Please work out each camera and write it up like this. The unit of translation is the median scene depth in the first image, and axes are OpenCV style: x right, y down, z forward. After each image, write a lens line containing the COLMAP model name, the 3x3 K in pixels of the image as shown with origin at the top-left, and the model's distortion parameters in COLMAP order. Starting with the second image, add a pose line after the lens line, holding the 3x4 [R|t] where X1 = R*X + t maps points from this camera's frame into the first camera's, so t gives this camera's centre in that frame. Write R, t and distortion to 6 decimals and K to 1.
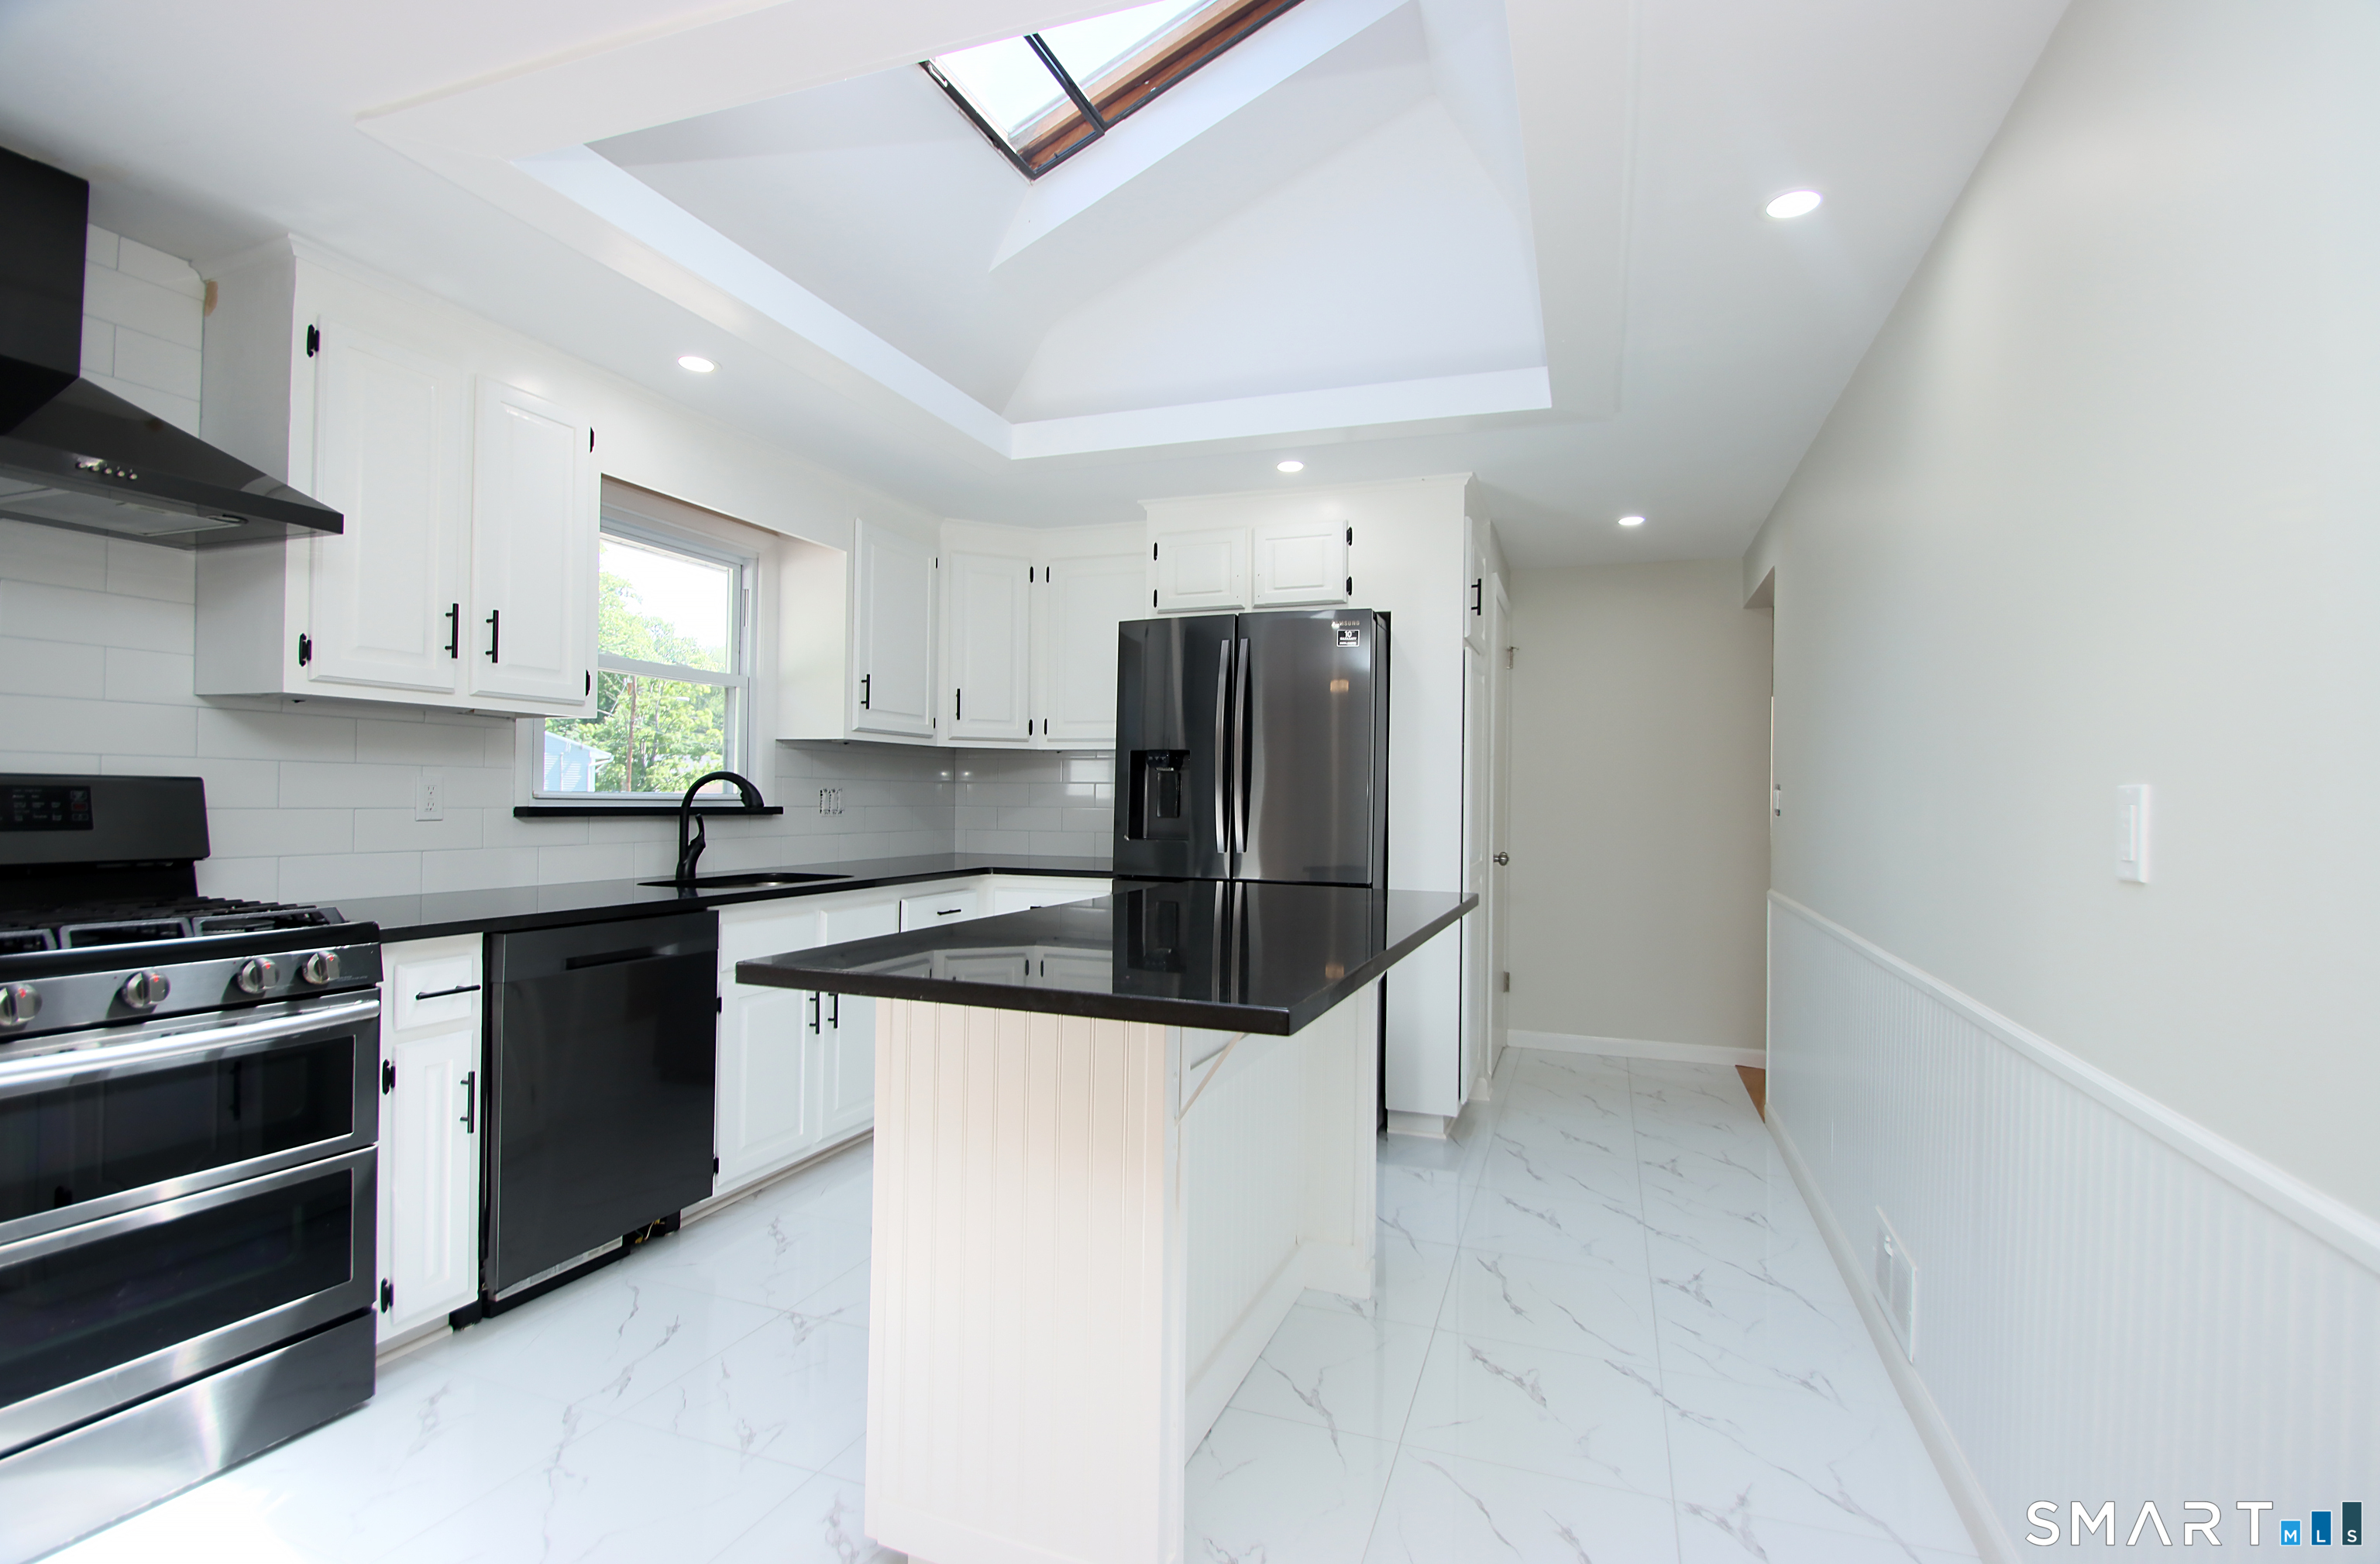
lens RADIAL K [[1111.1, 0, 1210.7], [0, 1111.1, 805.6], [0, 0, 1]] dist [0.004707, -0.014053]
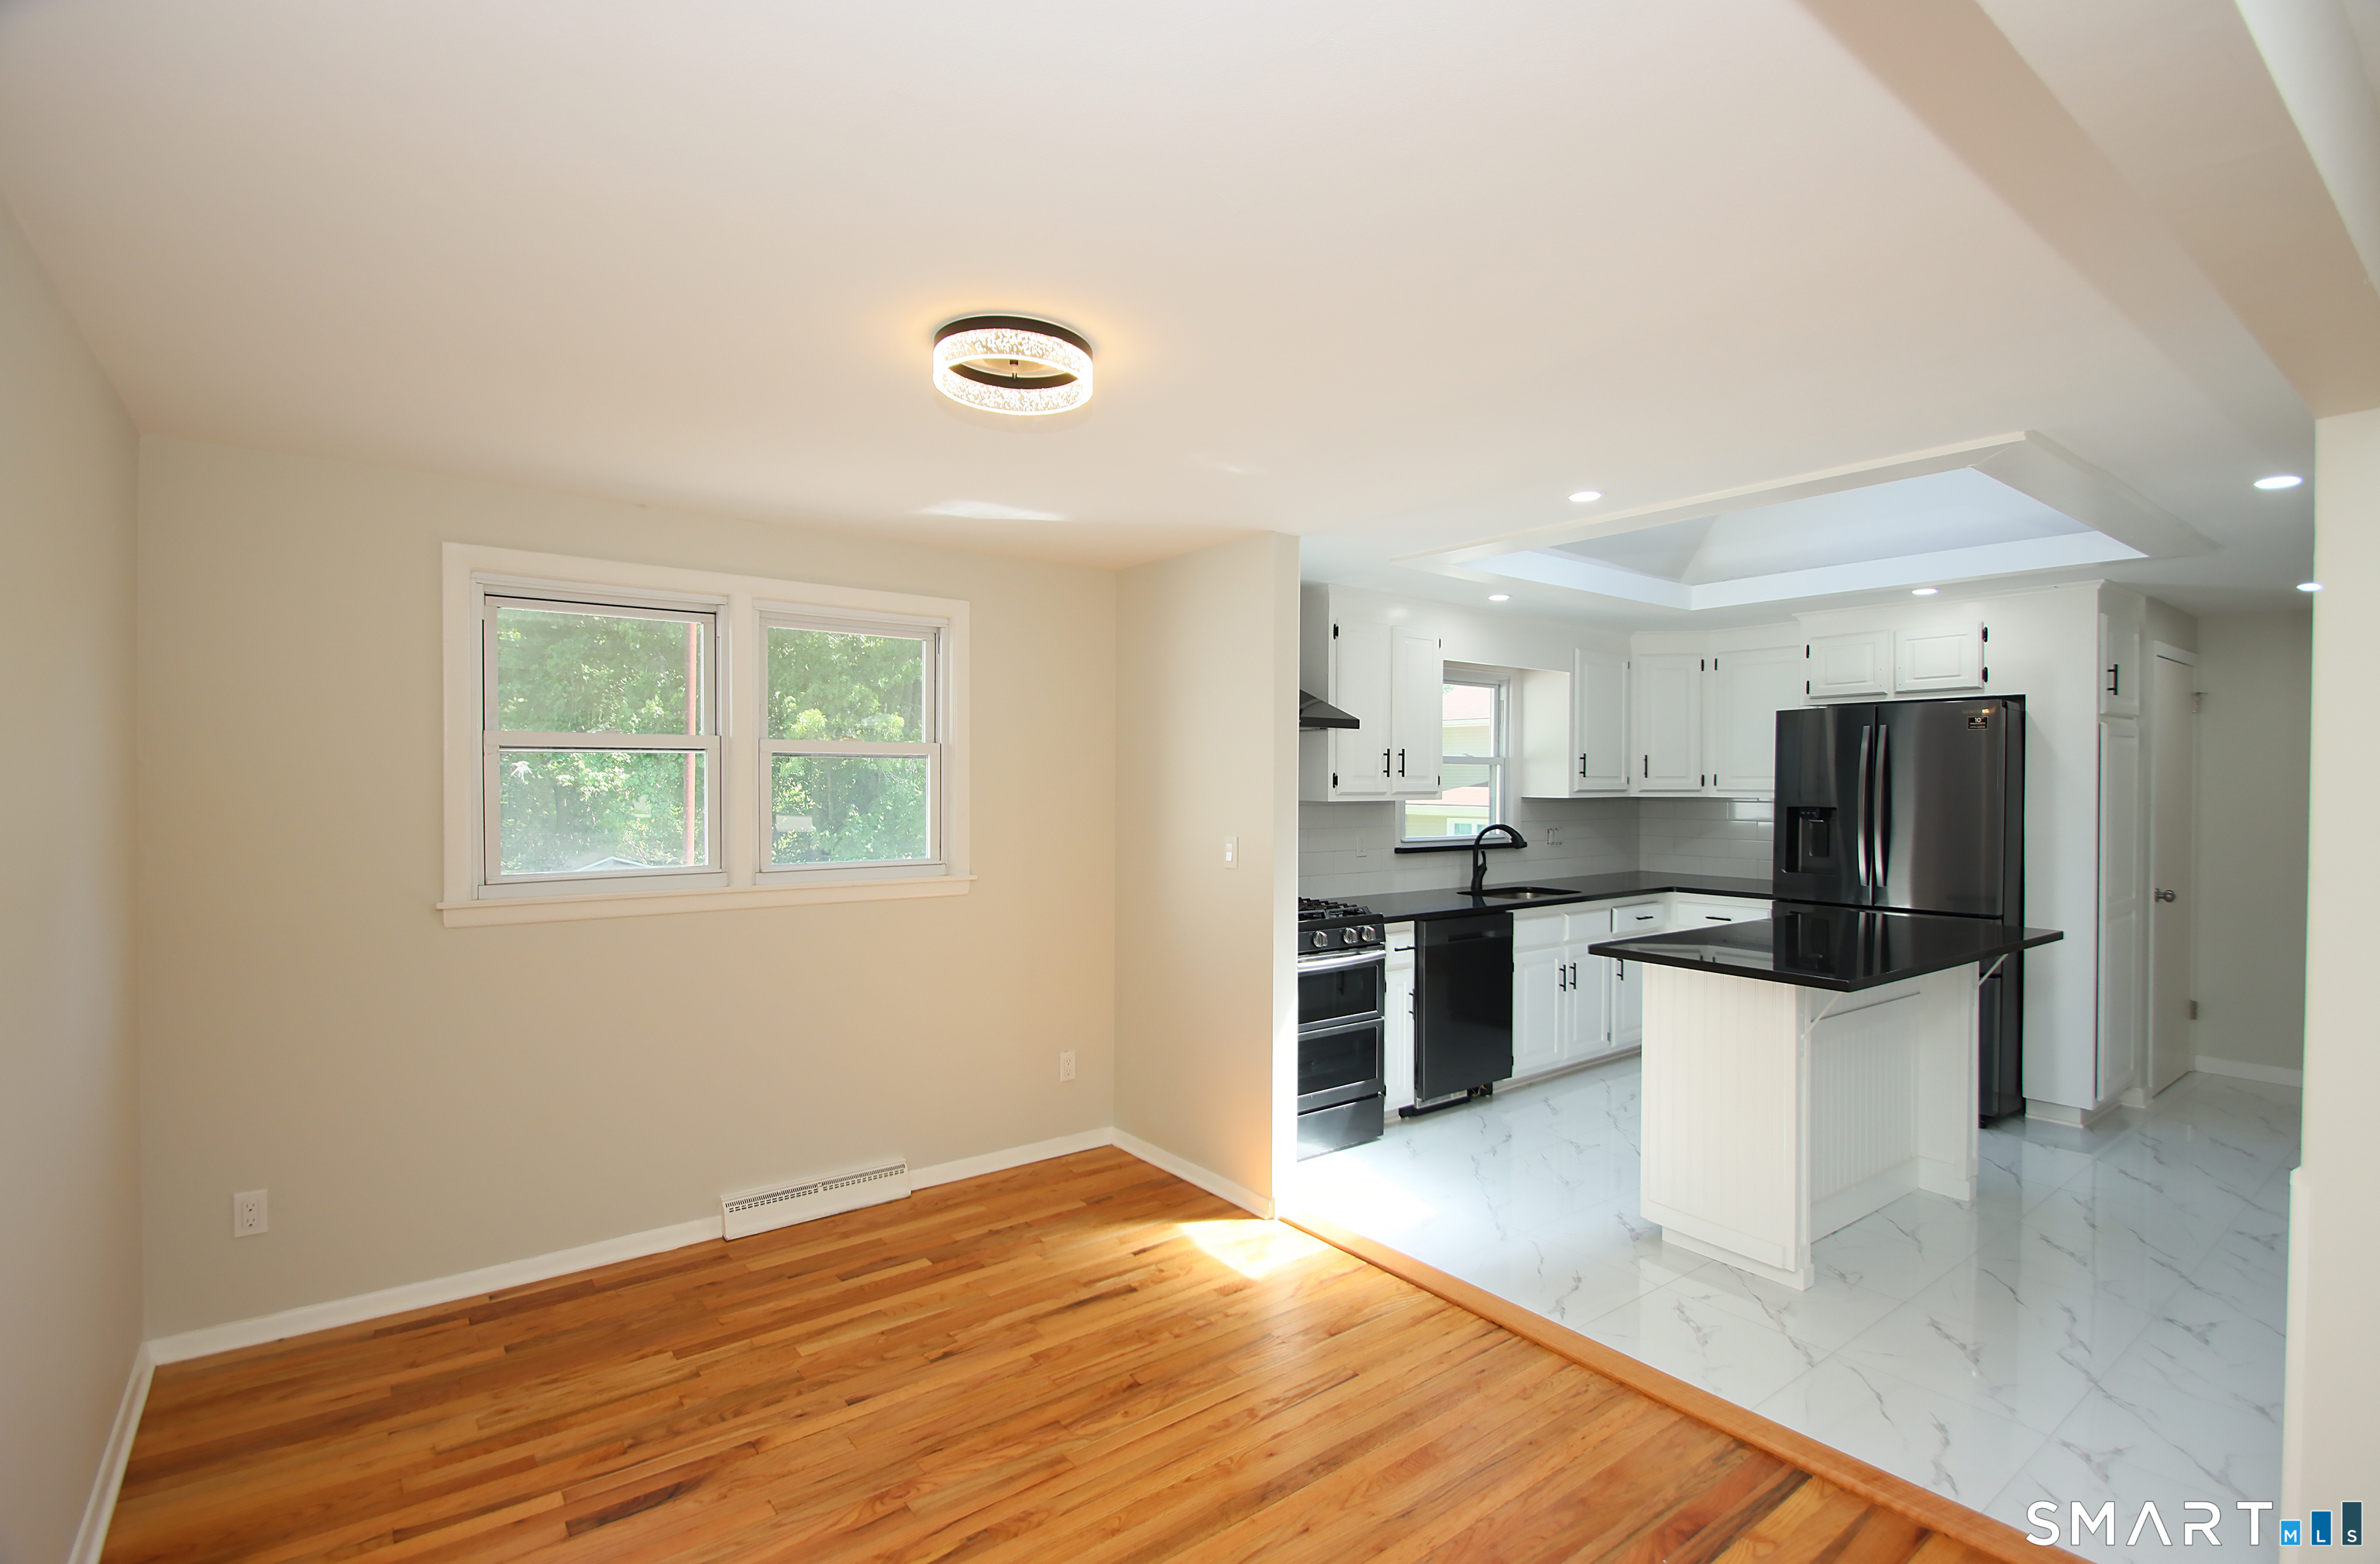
lens RADIAL K [[1109.6, 0, 1191.9], [0, 1109.6, 794.6], [0, 0, 1]] dist [0.002927, 0.000142]
pose [[0.839936, -0.004976, -0.542662, 0.060165], [0.005448, 0.999985, -0.000736, -0.074767], [0.542658, -0.002338, 0.839951, -0.593546]]
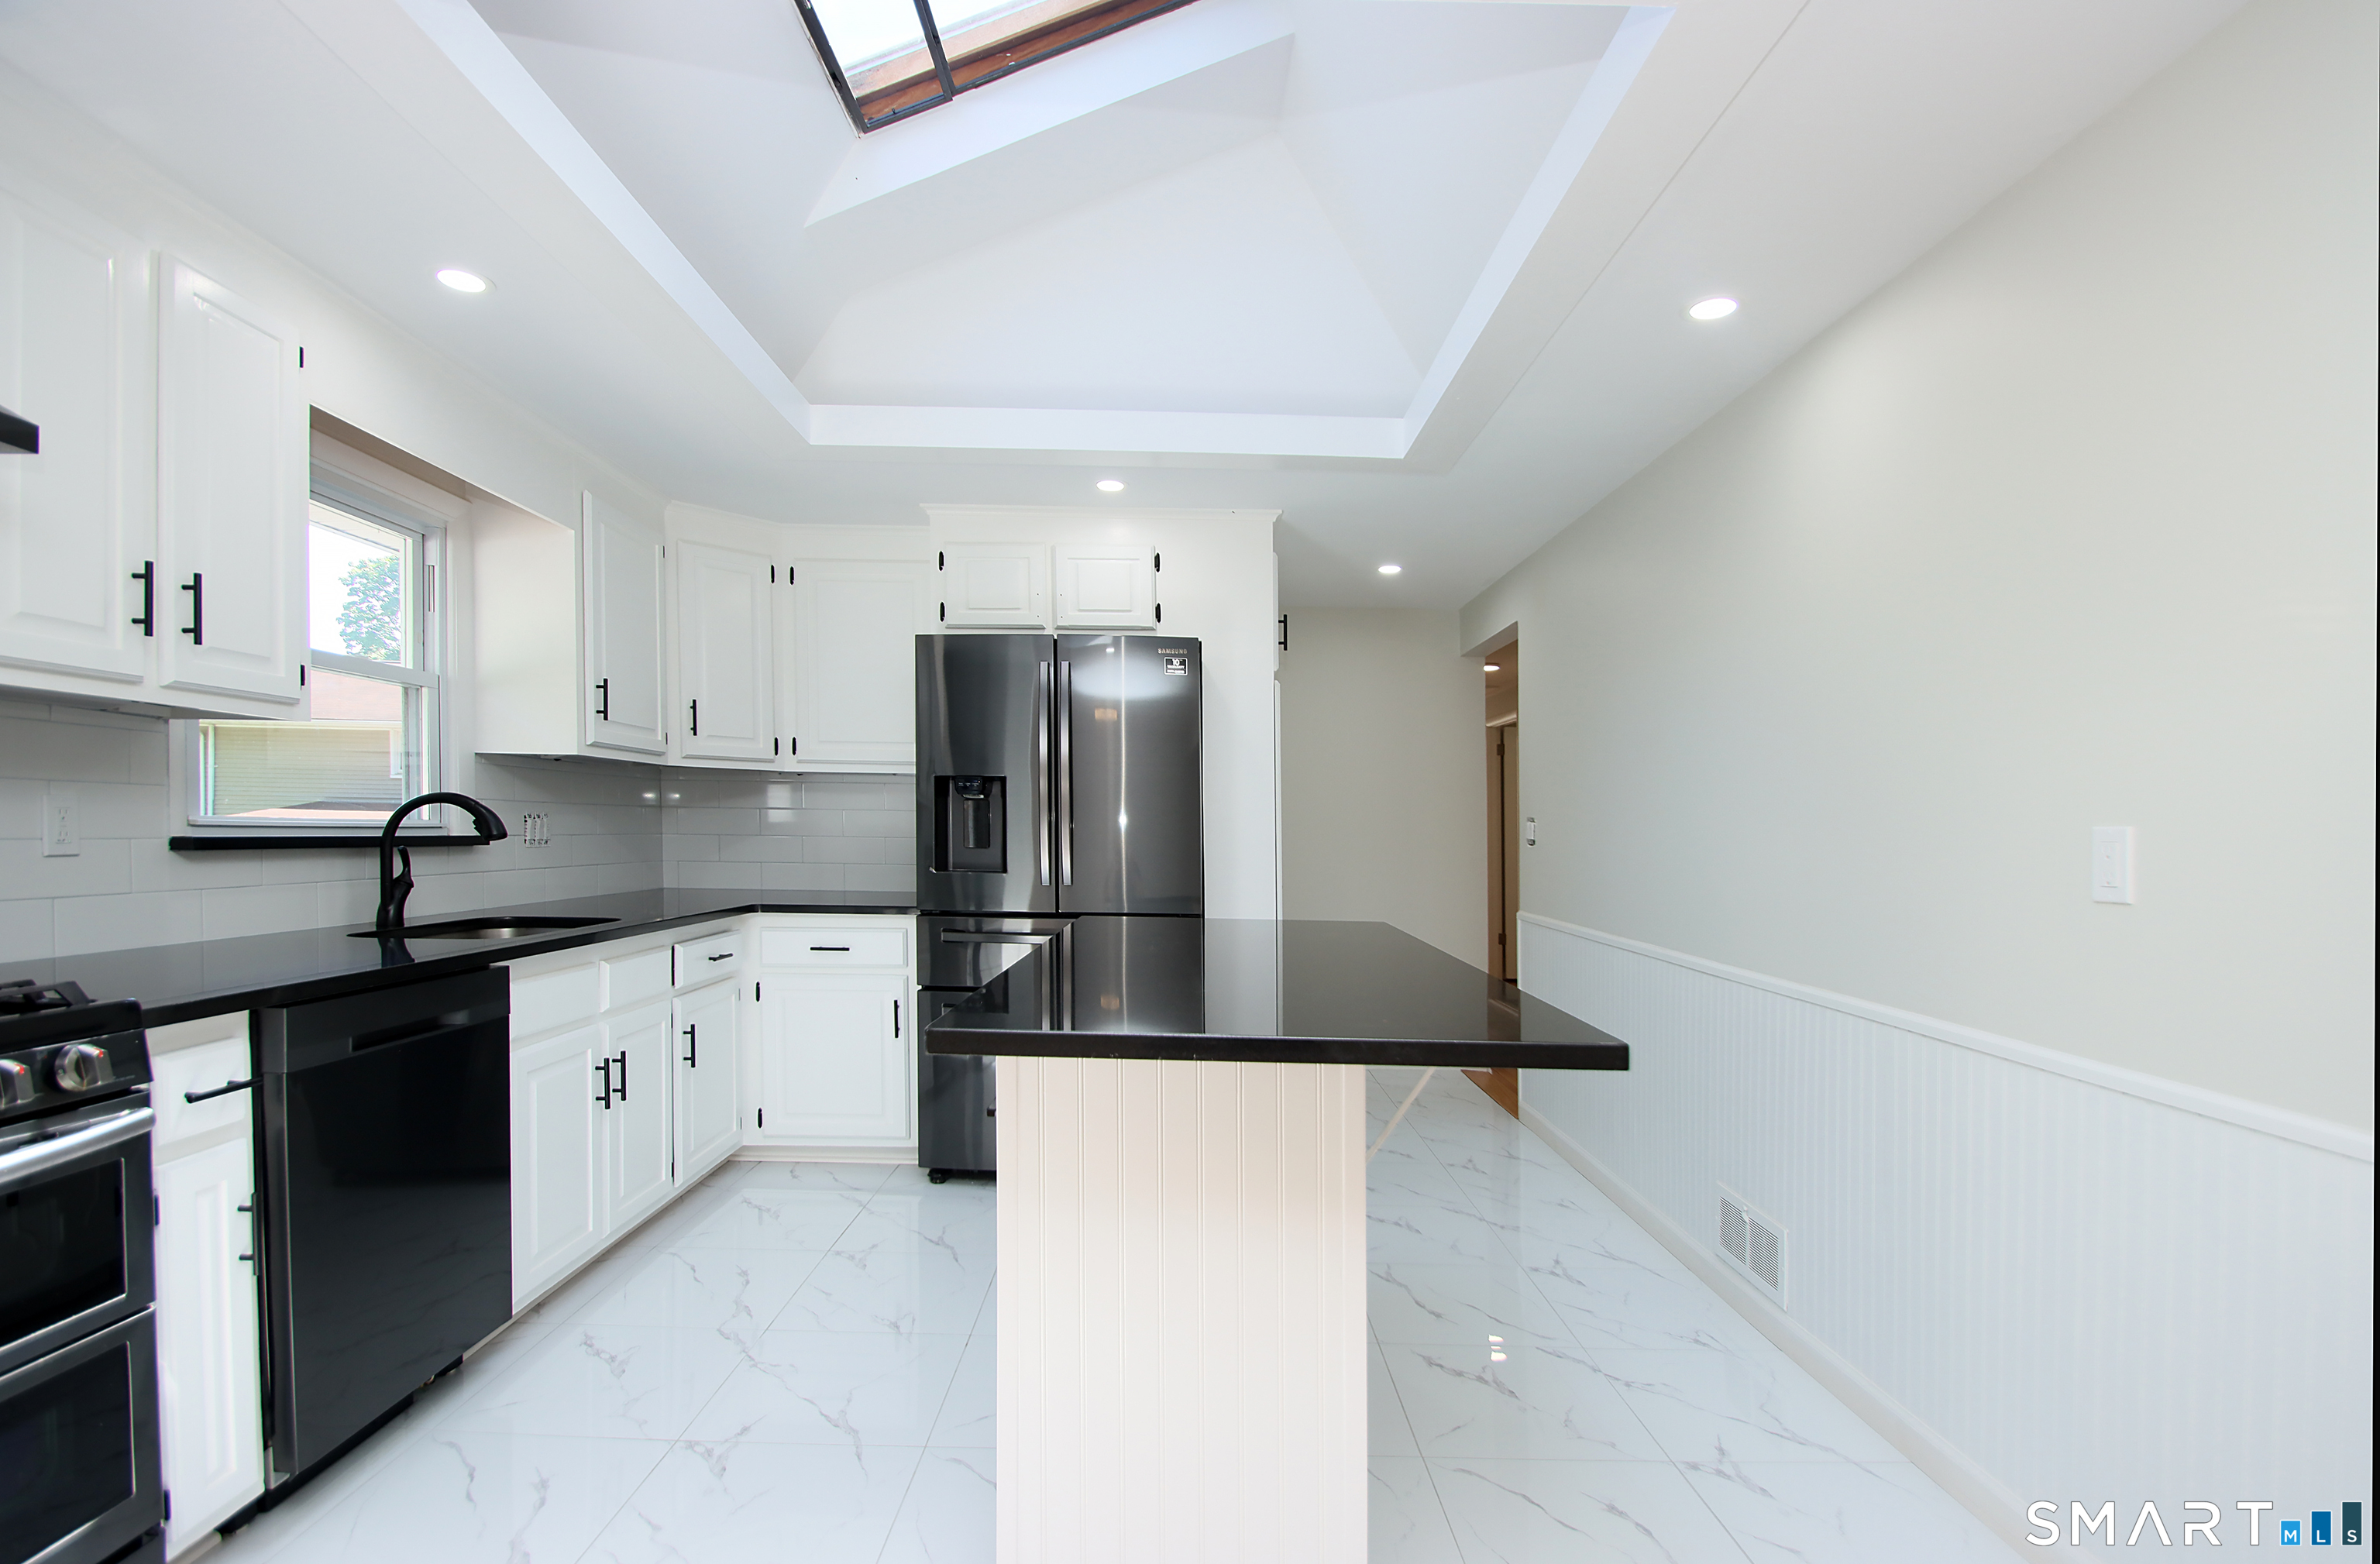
lens RADIAL K [[1124.5, 0, 1181.8], [0, 1124.5, 848.2], [0, 0, 1]] dist [0.020972, -0.028663]
pose [[0.940709, -0.002852, 0.339204, -0.216319], [-0.002157, 0.999894, 0.014388, -0.003538], [-0.339209, -0.014266, 0.940603, 0.053479]]
